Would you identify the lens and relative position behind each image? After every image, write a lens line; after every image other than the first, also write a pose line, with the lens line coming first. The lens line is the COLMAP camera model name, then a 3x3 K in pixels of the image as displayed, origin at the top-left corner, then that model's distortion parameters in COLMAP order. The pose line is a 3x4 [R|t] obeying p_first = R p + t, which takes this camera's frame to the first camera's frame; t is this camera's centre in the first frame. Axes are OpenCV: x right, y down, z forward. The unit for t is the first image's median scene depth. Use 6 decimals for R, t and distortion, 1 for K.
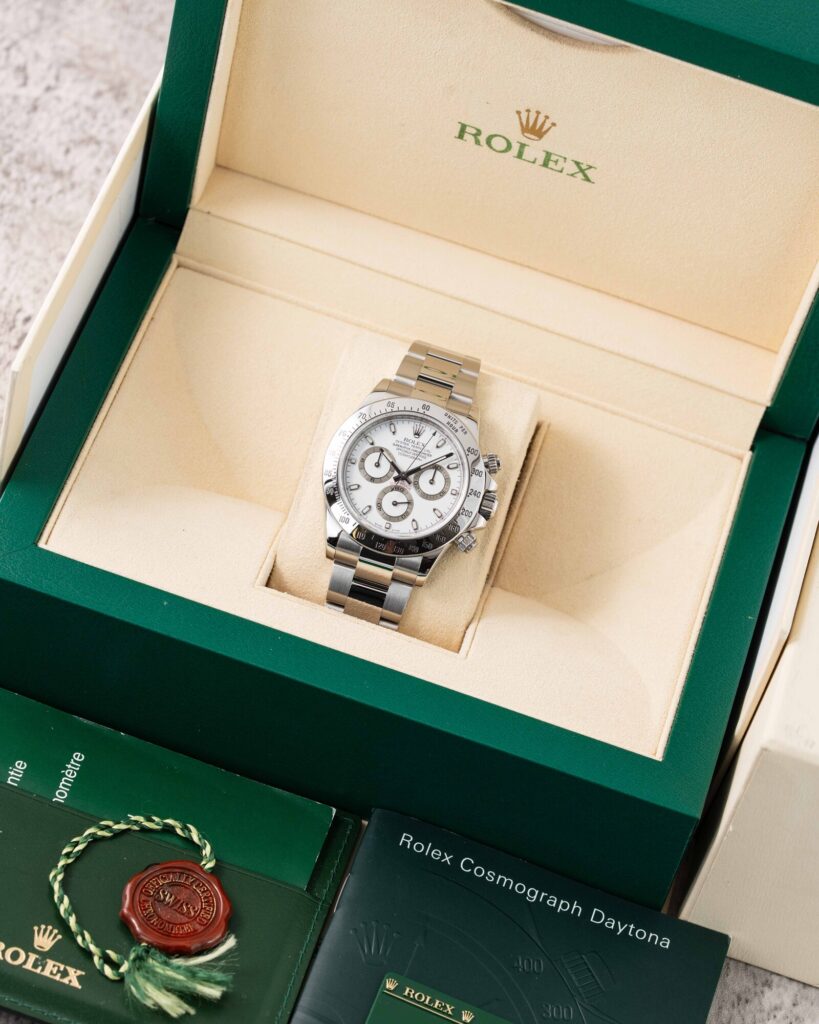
lens RADIAL K [[4186.0, 0, 410.8], [0, 4186.0, 511.6], [0, 0, 1]] dist [0.092593, 0.000000]
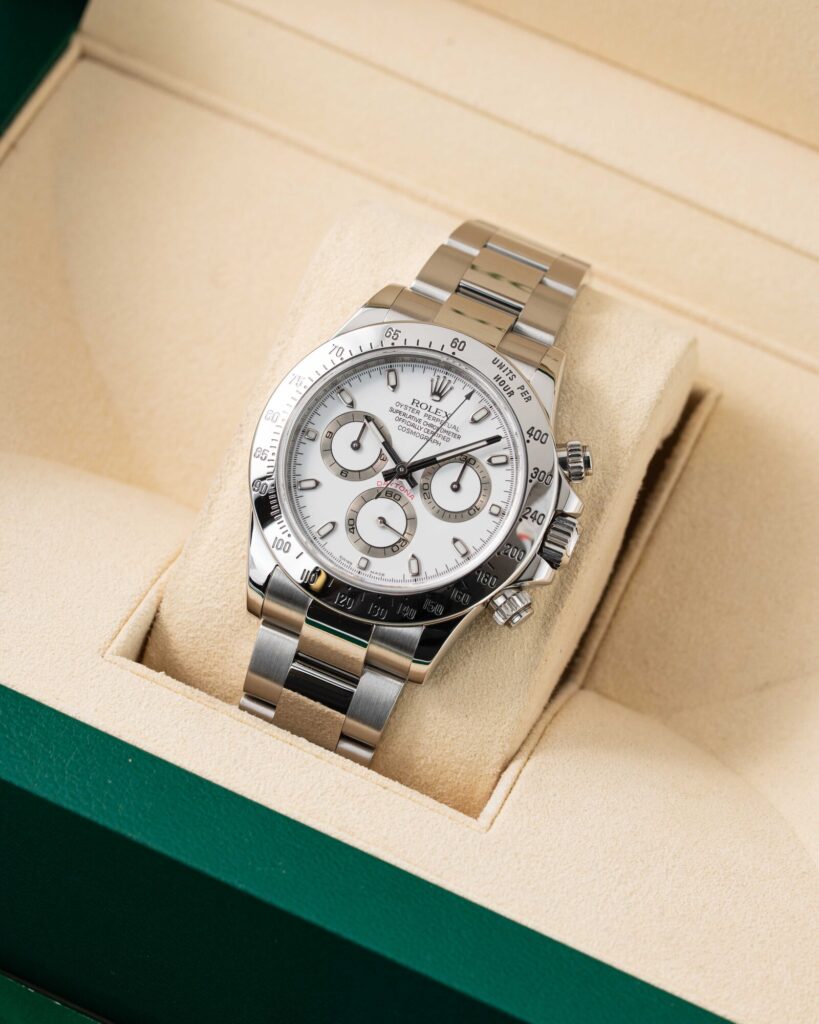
lens RADIAL K [[4186.0, 0, 407.1], [0, 4186.0, 511.5], [0, 0, 1]] dist [0.092593, 0.000000]
pose [[0.988532, 0.085643, -0.124382, 0.063900], [-0.083868, 0.996287, 0.019441, -0.013585], [0.125585, -0.008786, 0.992044, 0.474843]]
